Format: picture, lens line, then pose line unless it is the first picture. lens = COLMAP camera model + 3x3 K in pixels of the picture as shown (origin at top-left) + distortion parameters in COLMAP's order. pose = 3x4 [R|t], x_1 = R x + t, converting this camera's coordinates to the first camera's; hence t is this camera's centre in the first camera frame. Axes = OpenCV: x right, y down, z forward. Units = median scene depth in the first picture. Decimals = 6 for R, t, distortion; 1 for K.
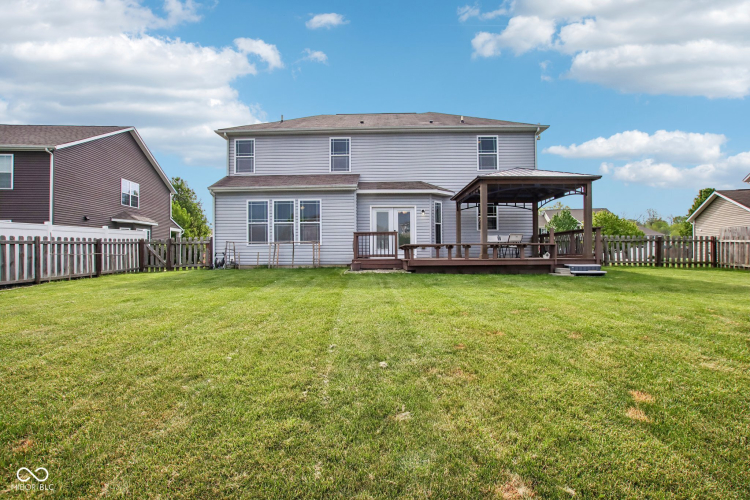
lens RADIAL K [[349.9, 0, 370.6], [0, 349.9, 245.6], [0, 0, 1]] dist [-0.019919, -0.001285]
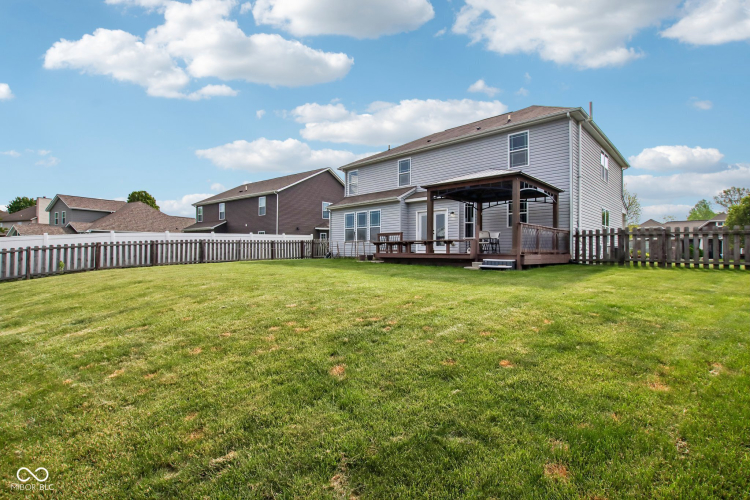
lens RADIAL K [[349.9, 0, 372.5], [0, 349.9, 248.8], [0, 0, 1]] dist [-0.019919, -0.001285]
pose [[0.735152, 0.002086, -0.677899, 0.748677], [0.009265, 0.999871, 0.013125, 0.003097], [0.677839, -0.015930, 0.735038, -0.030696]]
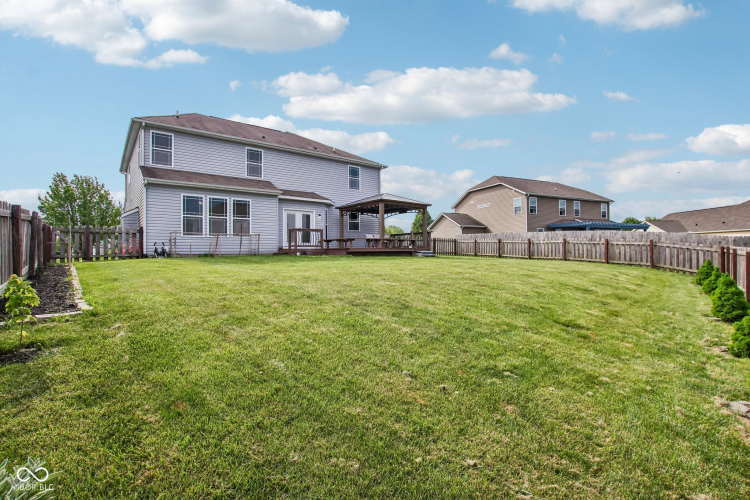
lens RADIAL K [[349.9, 0, 371.2], [0, 349.9, 251.2], [0, 0, 1]] dist [-0.019919, -0.001285]
pose [[0.772297, 0.002105, 0.635258, -0.577112], [-0.013805, 0.999814, 0.013469, 0.023027], [-0.635111, -0.019172, 0.772183, -0.200167]]
